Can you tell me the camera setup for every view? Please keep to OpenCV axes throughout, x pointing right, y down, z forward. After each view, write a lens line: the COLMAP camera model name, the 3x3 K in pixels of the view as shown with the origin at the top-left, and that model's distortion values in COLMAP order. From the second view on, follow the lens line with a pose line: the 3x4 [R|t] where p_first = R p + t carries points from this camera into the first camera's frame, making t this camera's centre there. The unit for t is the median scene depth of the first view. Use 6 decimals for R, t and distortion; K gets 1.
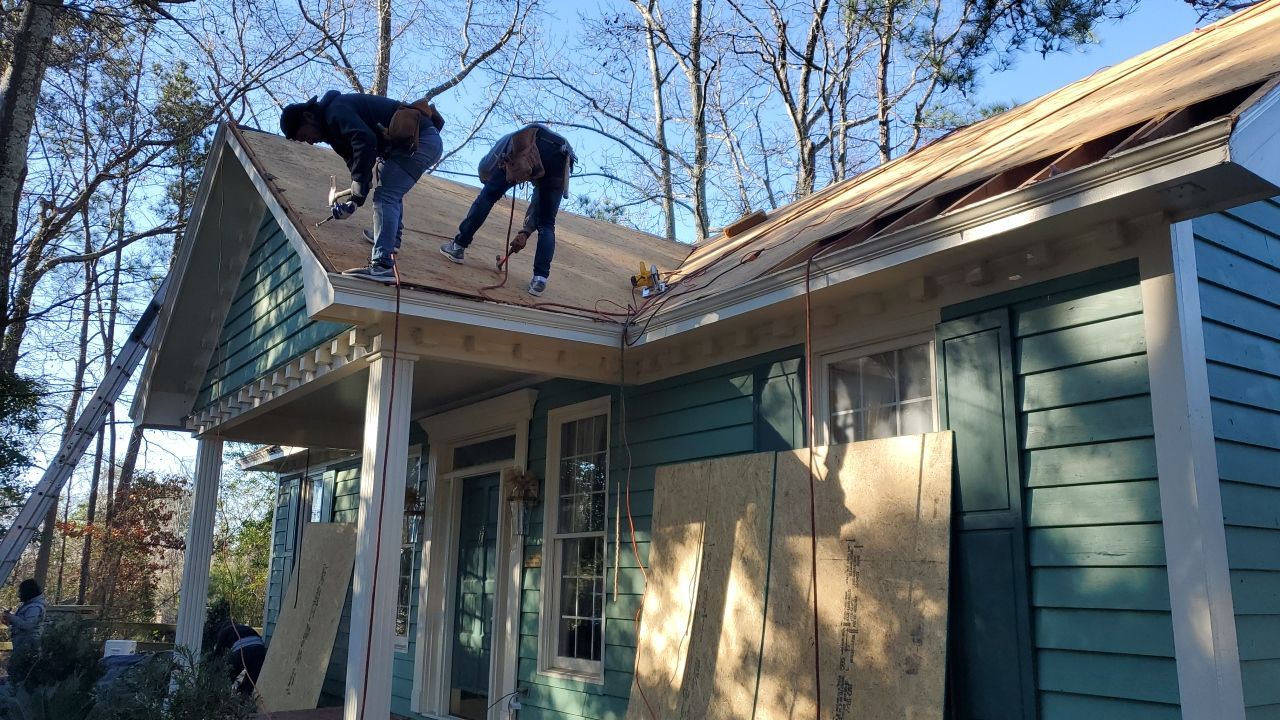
lens RADIAL K [[991.1, 0, 648.6], [0, 991.1, 349.4], [0, 0, 1]] dist [0.036757, -0.005970]
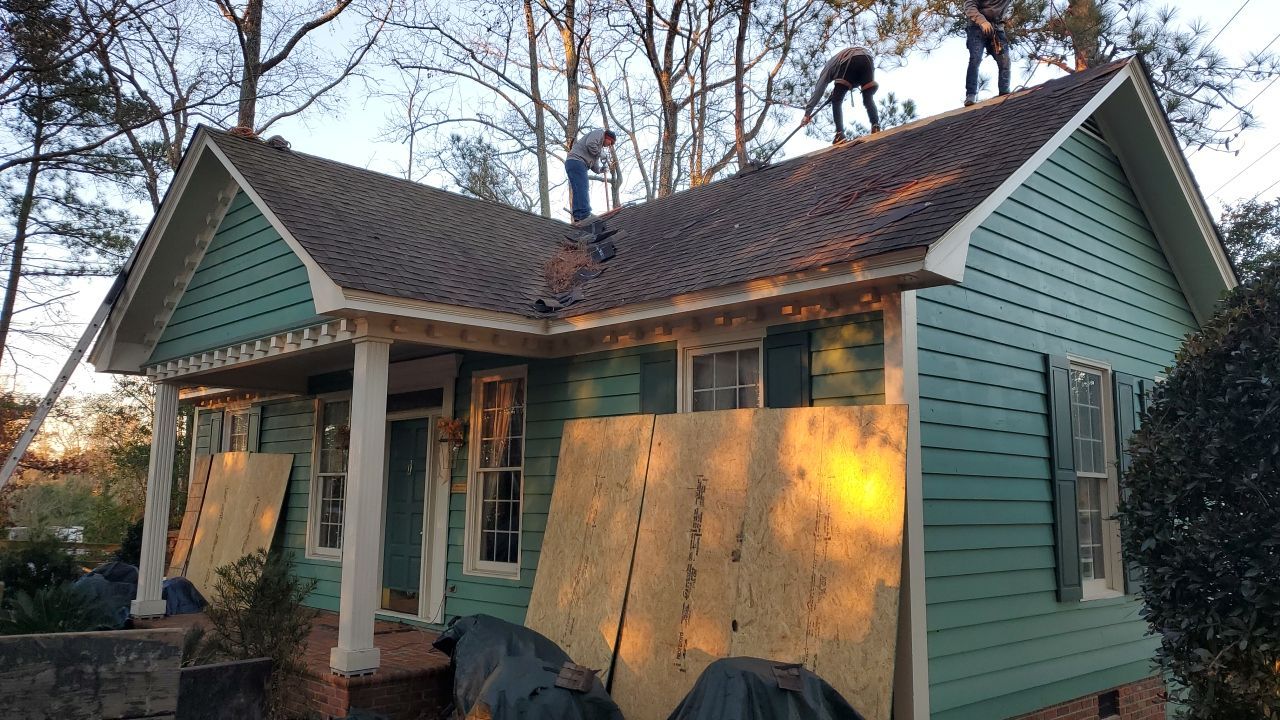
lens RADIAL K [[991.1, 0, 642.7], [0, 991.1, 333.8], [0, 0, 1]] dist [0.036757, -0.005970]
pose [[0.989245, 0.021956, 0.144614, -0.024281], [-0.031349, 0.997521, 0.062996, -0.025617], [-0.142873, -0.066852, 0.987481, -0.098917]]
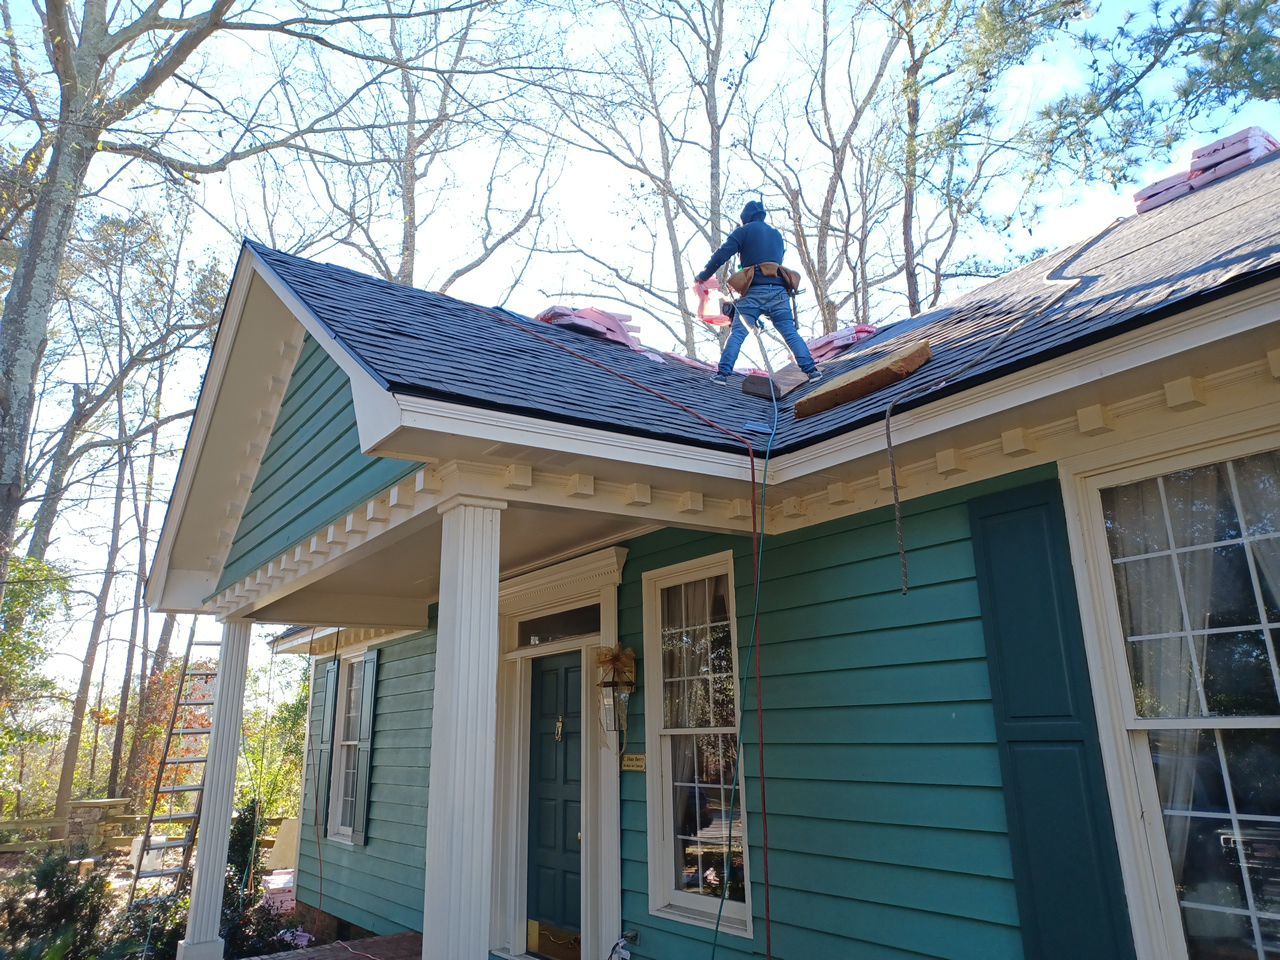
lens RADIAL K [[916.7, 0, 639.6], [0, 916.7, 452.0], [0, 0, 1]] dist [0.045558, -0.008574]
pose [[0.999308, -0.036126, -0.008876, -0.032592], [0.035380, 0.996682, -0.073304, 0.005959], [0.011494, 0.072940, 0.997270, 0.081249]]
